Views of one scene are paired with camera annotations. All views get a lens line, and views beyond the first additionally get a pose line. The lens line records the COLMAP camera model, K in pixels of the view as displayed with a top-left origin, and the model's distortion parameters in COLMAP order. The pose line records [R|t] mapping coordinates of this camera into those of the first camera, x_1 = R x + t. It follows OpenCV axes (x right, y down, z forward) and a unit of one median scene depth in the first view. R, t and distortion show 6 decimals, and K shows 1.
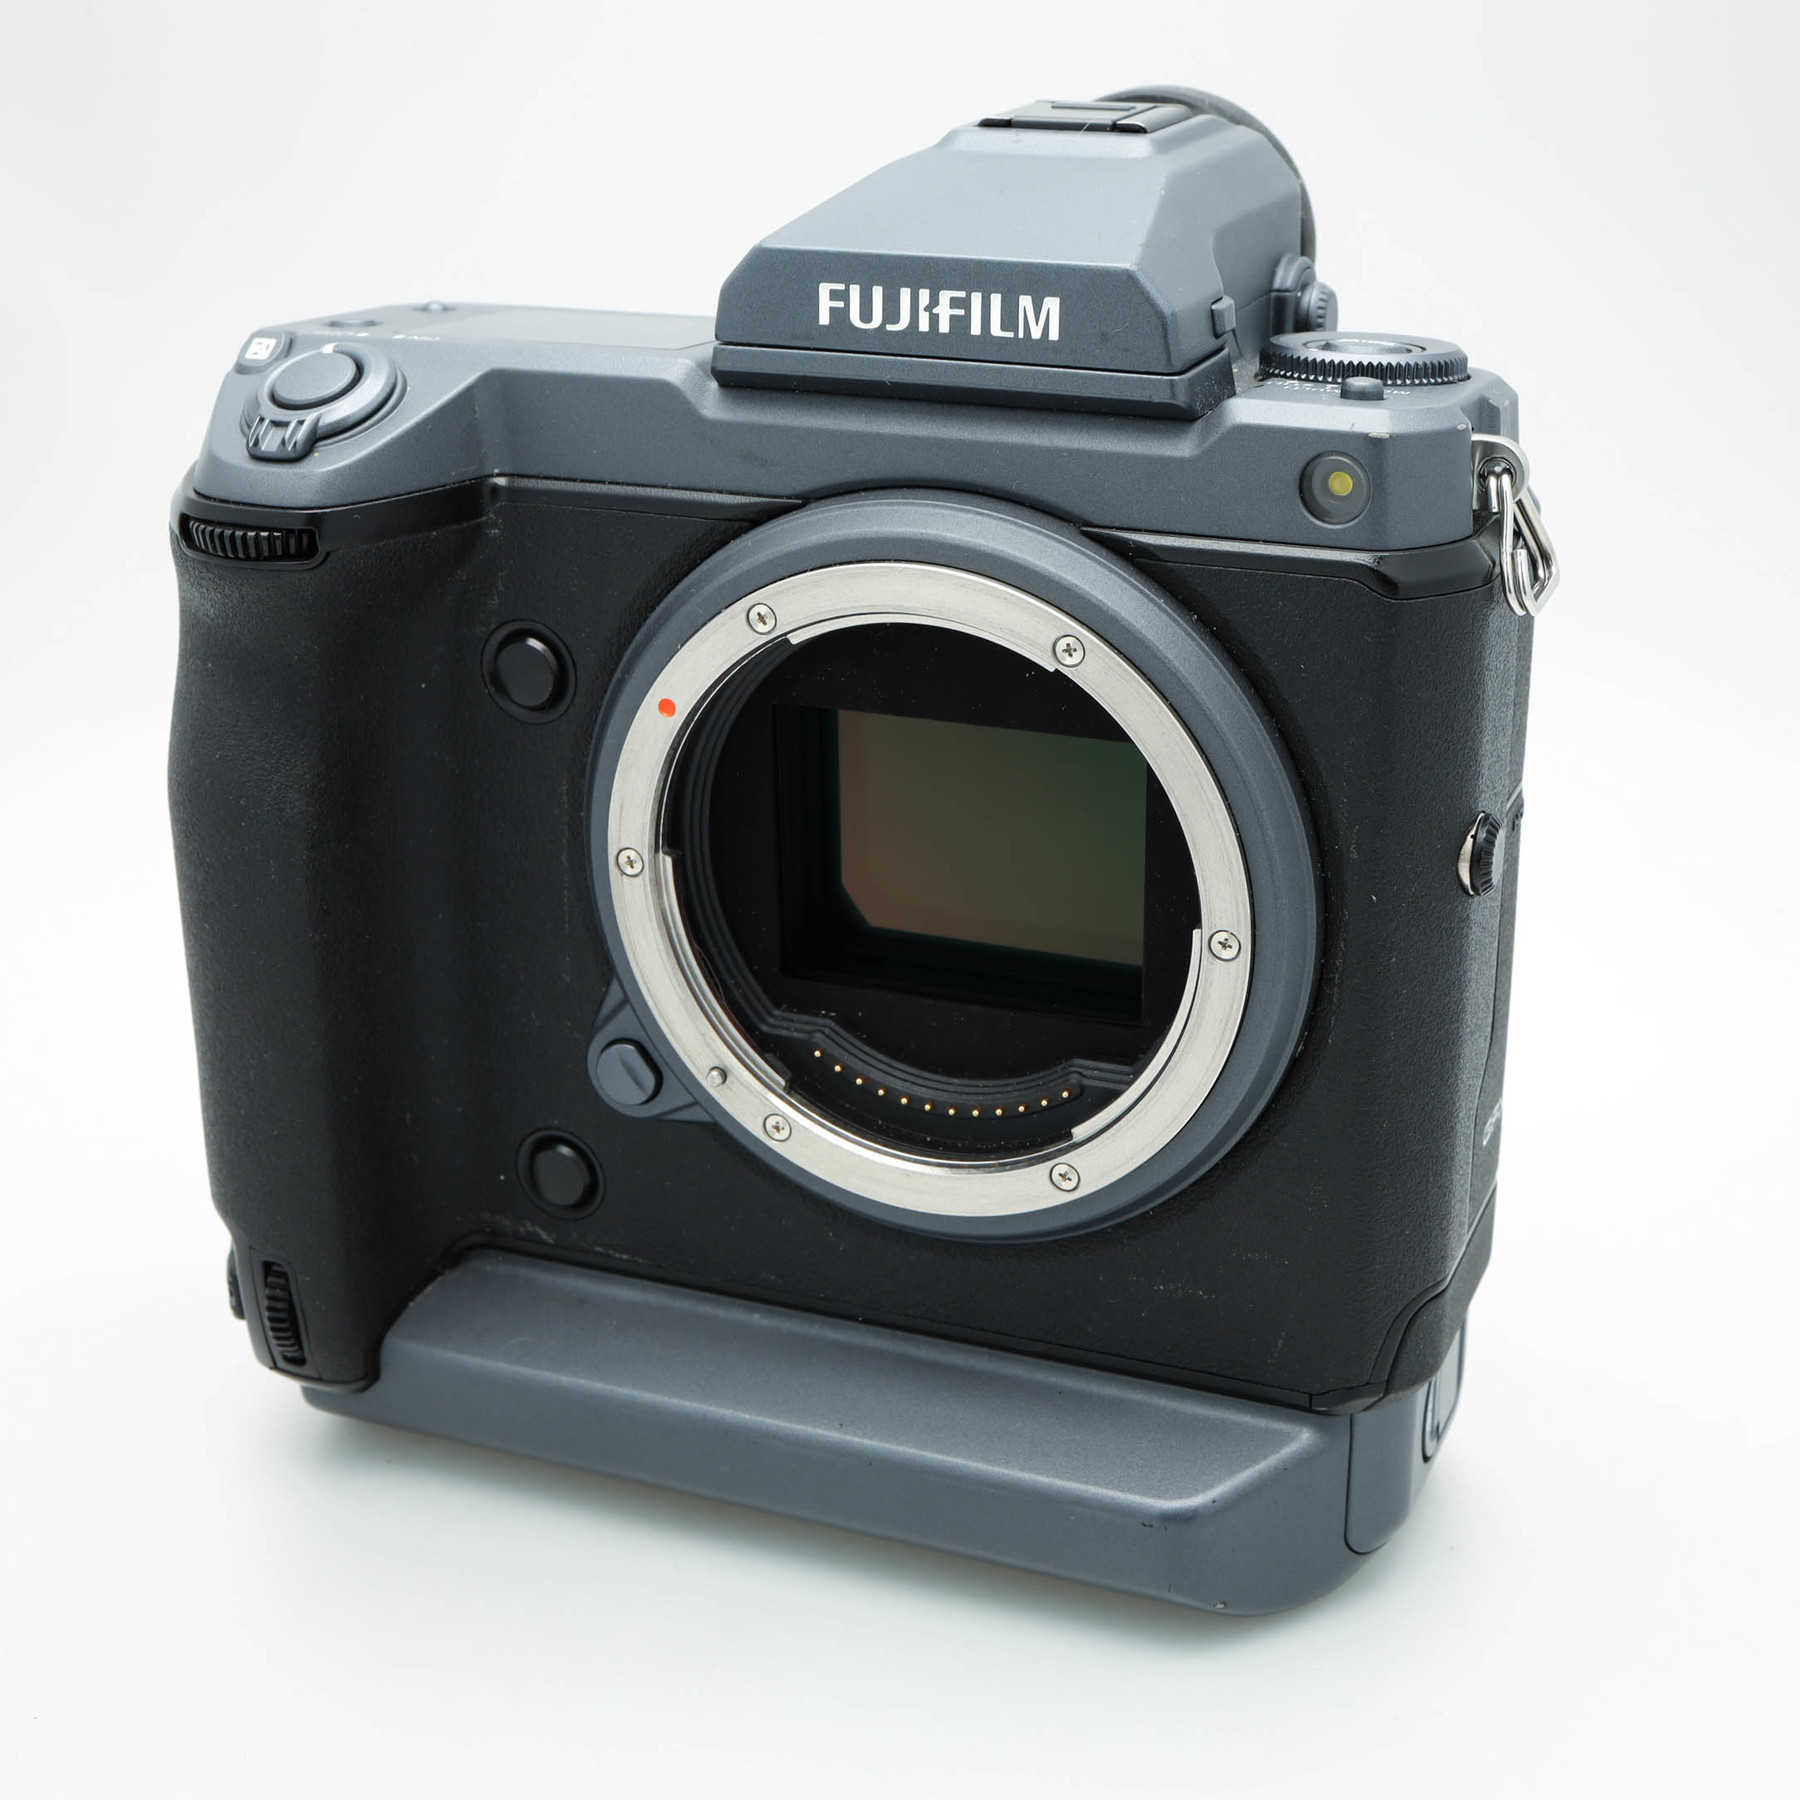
lens RADIAL K [[2968.0, 0, 900.3], [0, 2968.0, 899.2], [0, 0, 1]] dist [-0.032214, 0.000000]
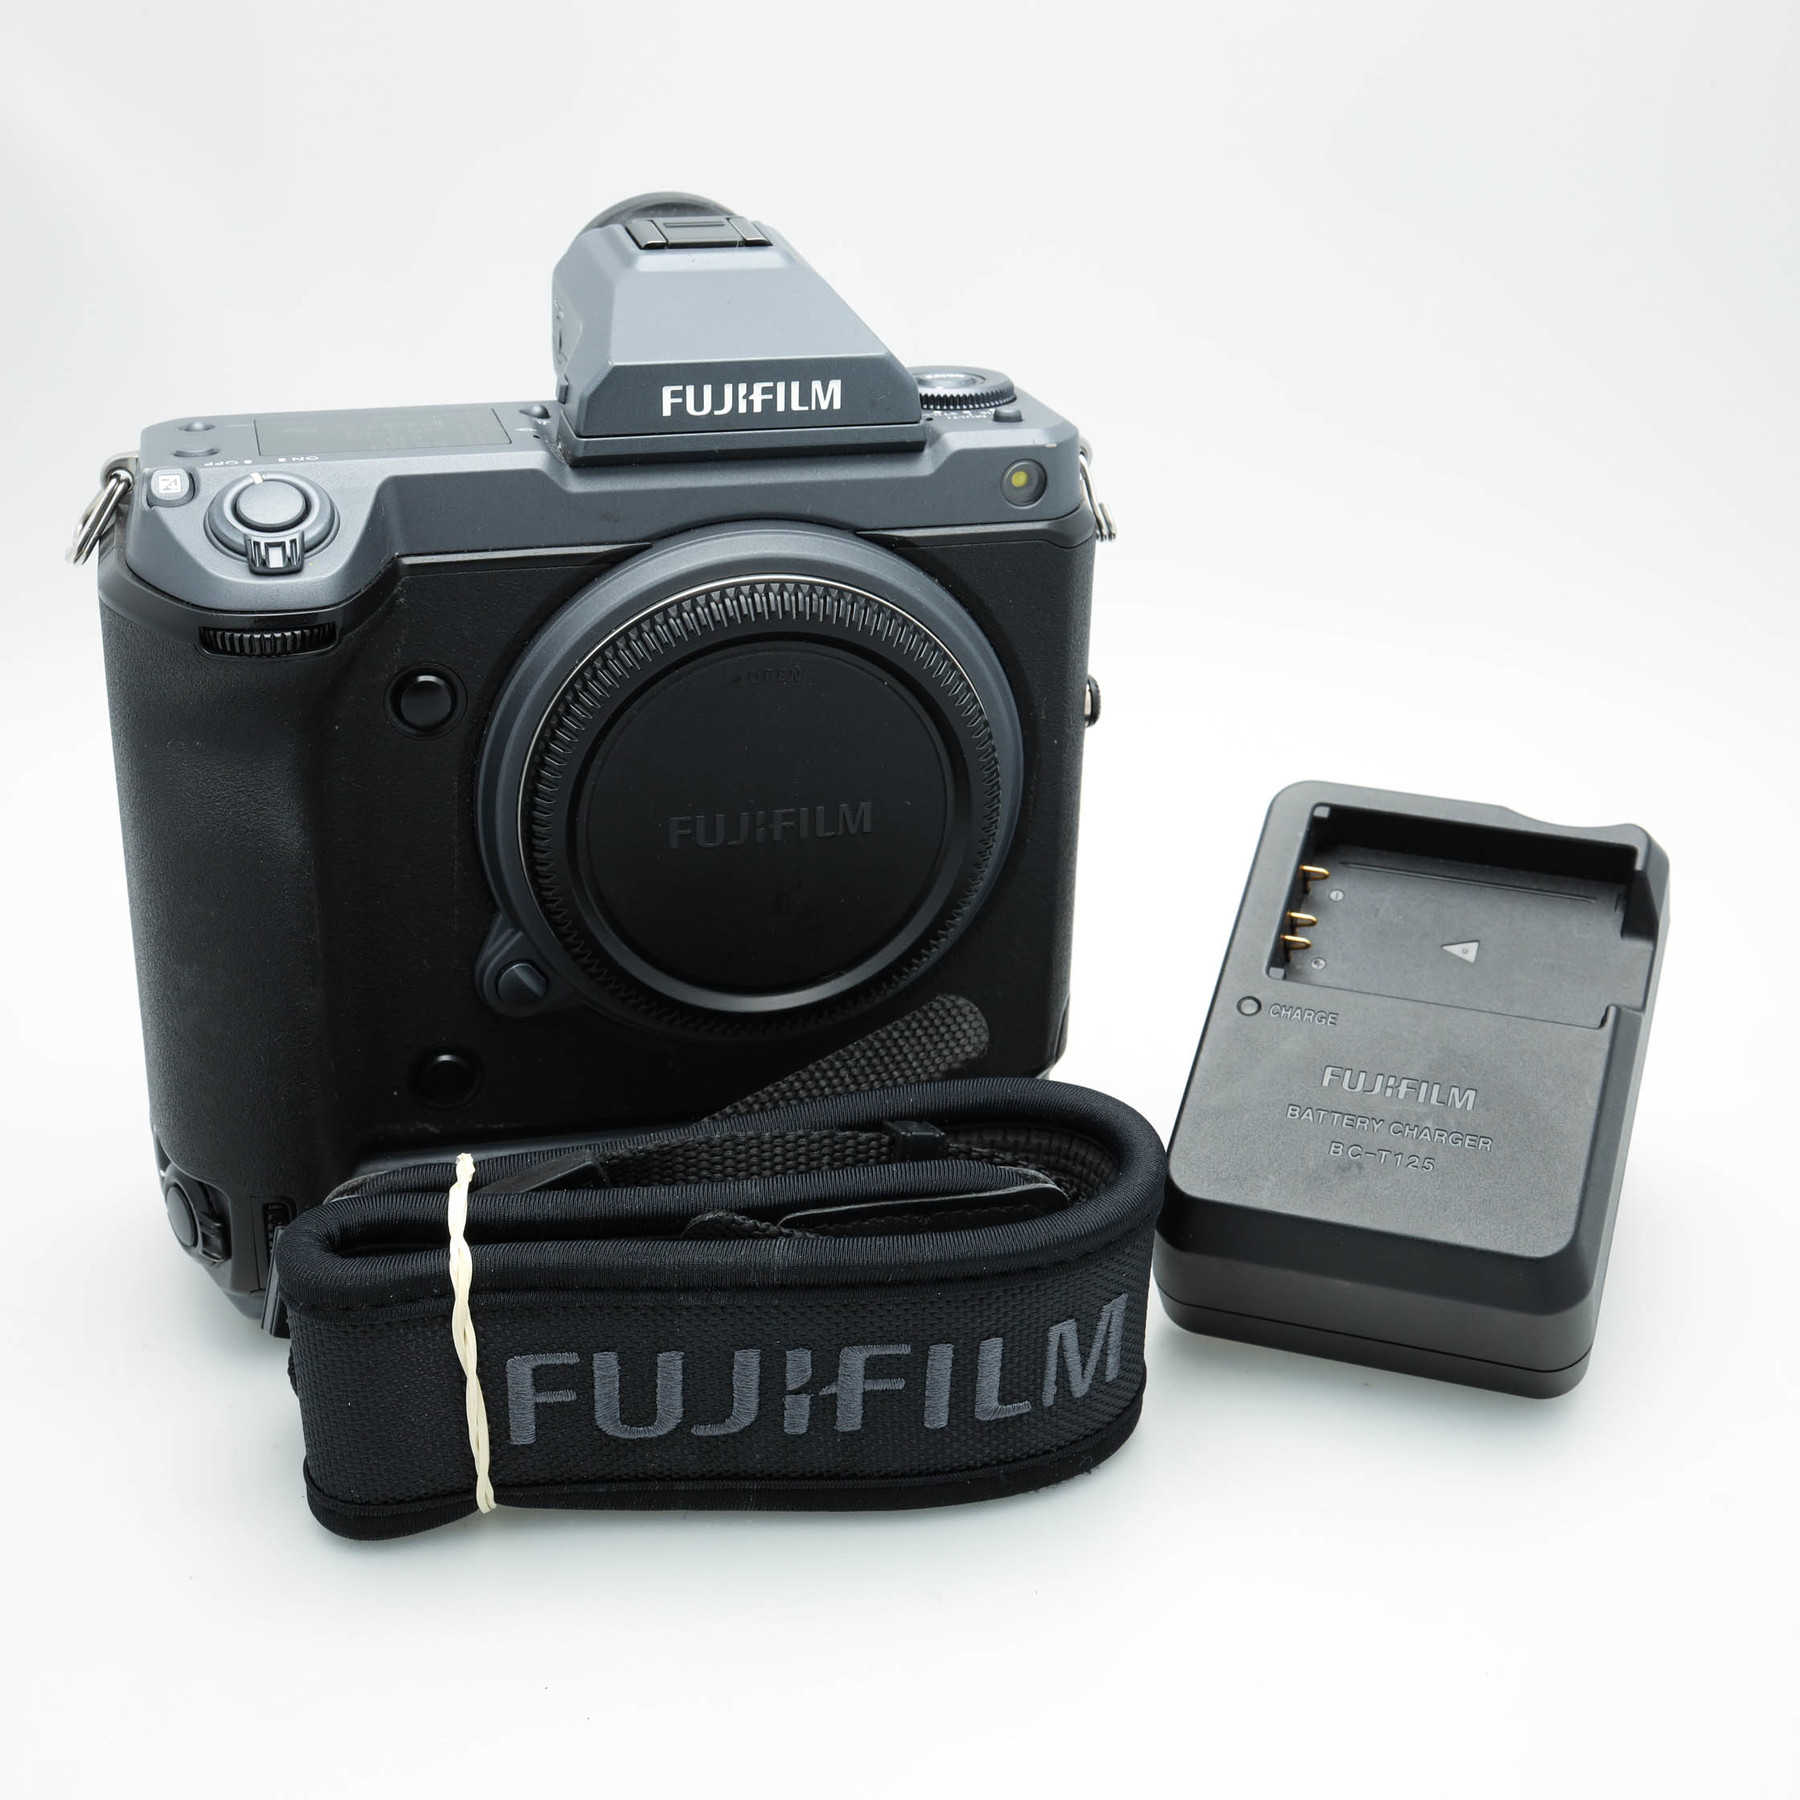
lens RADIAL K [[2968.0, 0, 899.5], [0, 2968.0, 900.7], [0, 0, 1]] dist [-0.032214, 0.000000]
pose [[0.793763, -0.224590, 0.565243, -0.790530], [0.185052, 0.974447, 0.127314, -0.130760], [-0.579393, 0.003542, 0.815040, -0.203006]]
